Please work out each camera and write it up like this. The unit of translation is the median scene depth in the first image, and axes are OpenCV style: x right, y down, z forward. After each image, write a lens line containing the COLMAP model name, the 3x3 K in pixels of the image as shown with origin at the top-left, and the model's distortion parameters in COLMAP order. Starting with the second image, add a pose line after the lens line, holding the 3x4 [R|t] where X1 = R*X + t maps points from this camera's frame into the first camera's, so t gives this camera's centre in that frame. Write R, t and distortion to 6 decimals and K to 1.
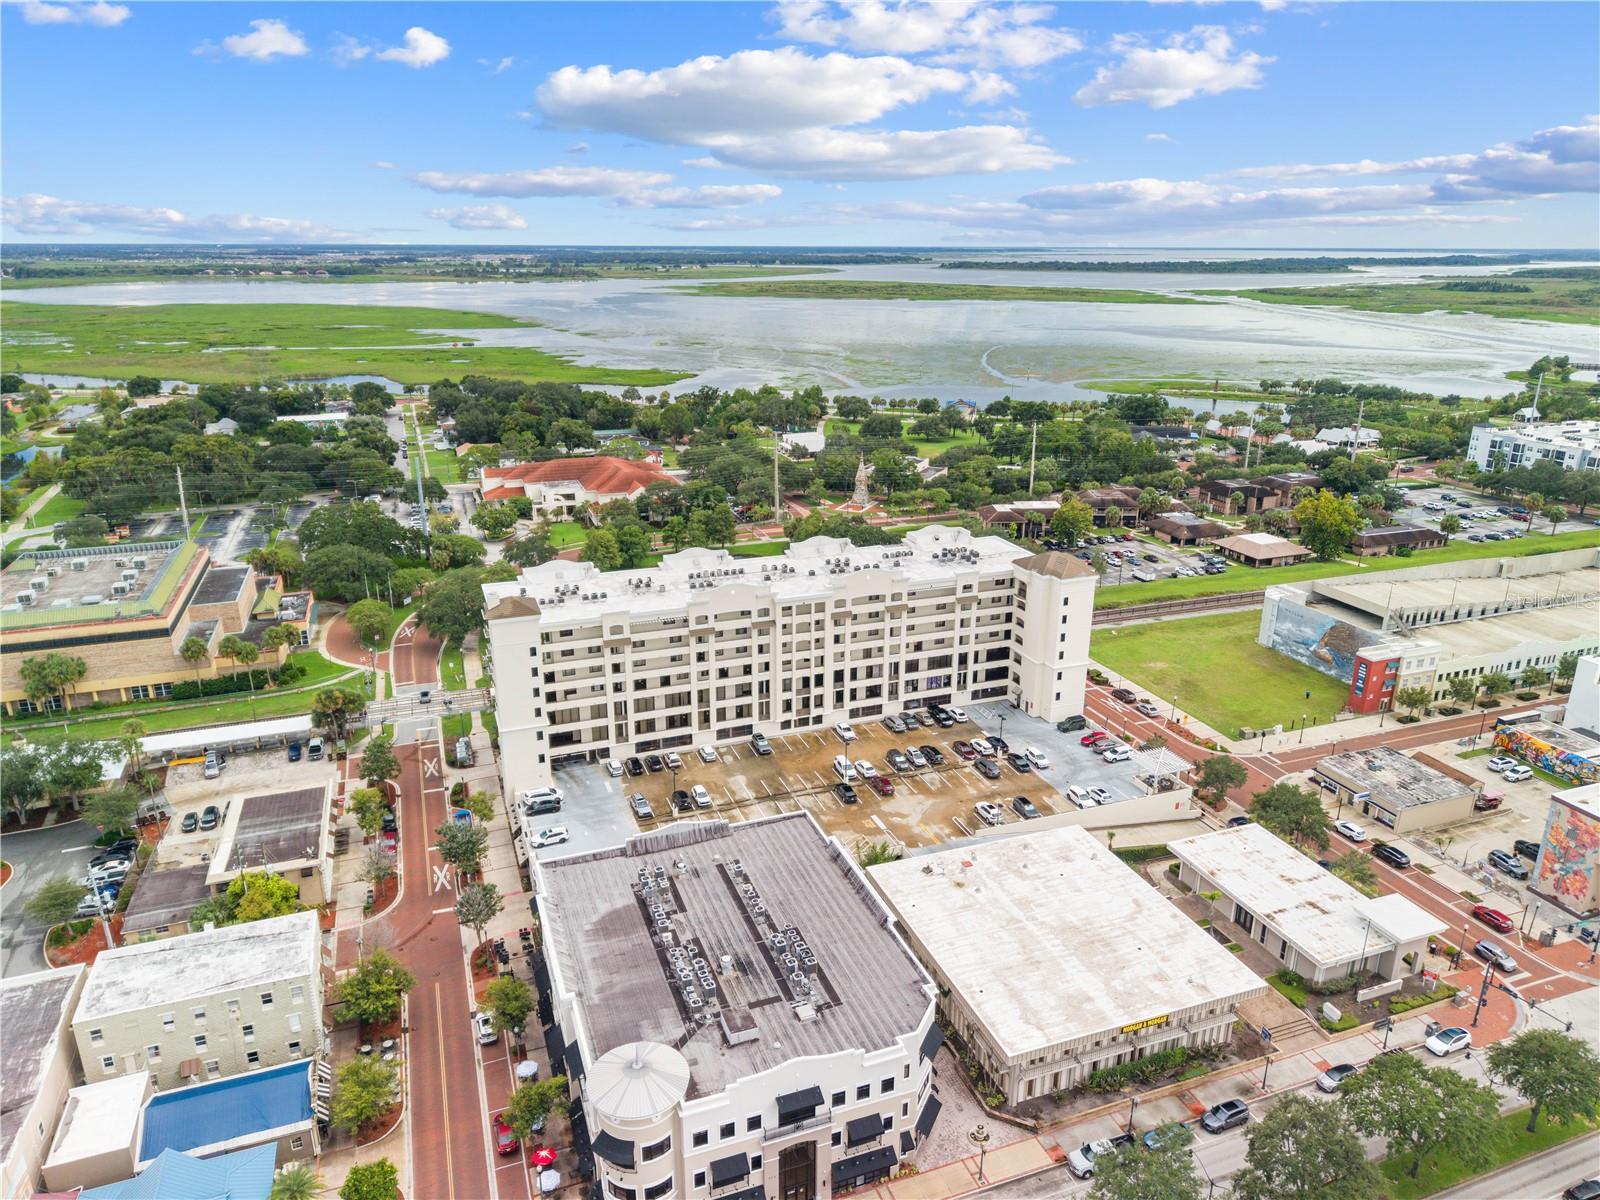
lens RADIAL K [[1080.1, 0, 800.0], [0, 1080.1, 600.0], [0, 0, 1]] dist [0.028440, -0.030296]
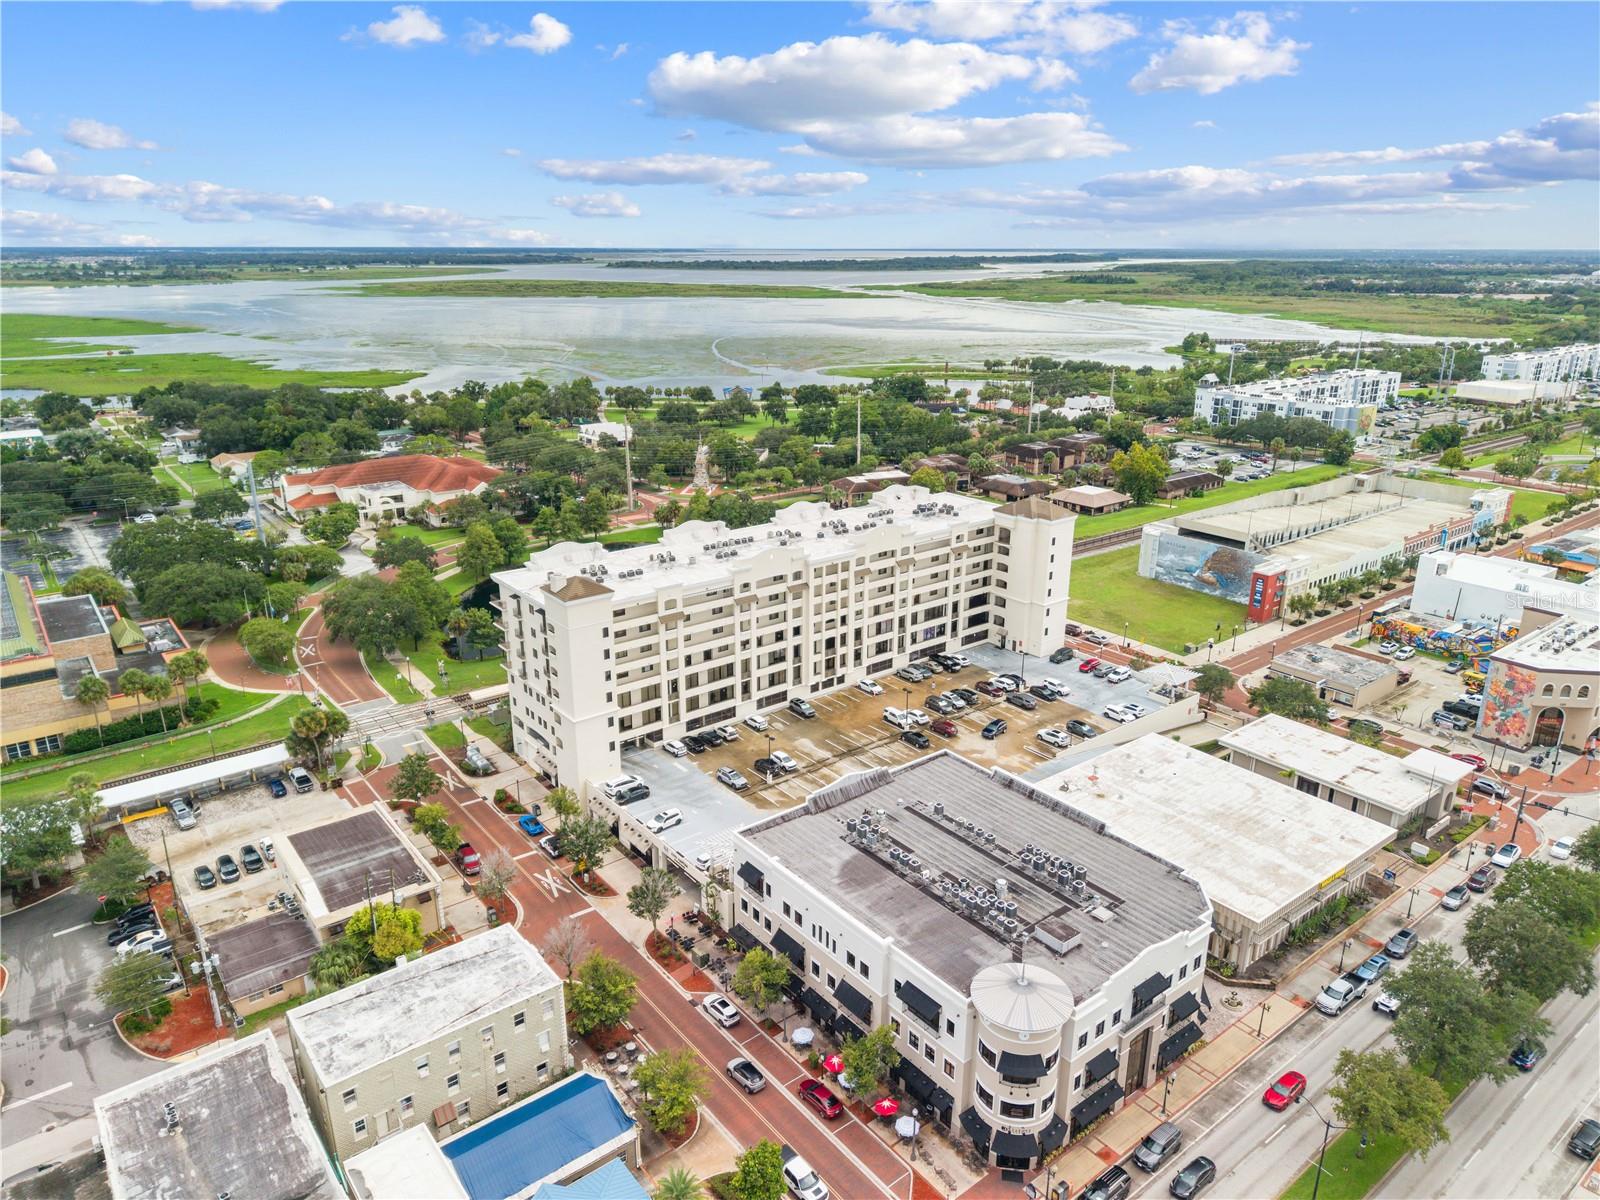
lens RADIAL K [[1080.1, 0, 800.0], [0, 1080.1, 600.0], [0, 0, 1]] dist [0.028440, -0.030296]
pose [[0.952414, -0.096526, 0.289119, -0.296686], [0.096948, 0.995206, 0.012894, 0.019748], [-0.288978, 0.015749, 0.957206, 0.041604]]
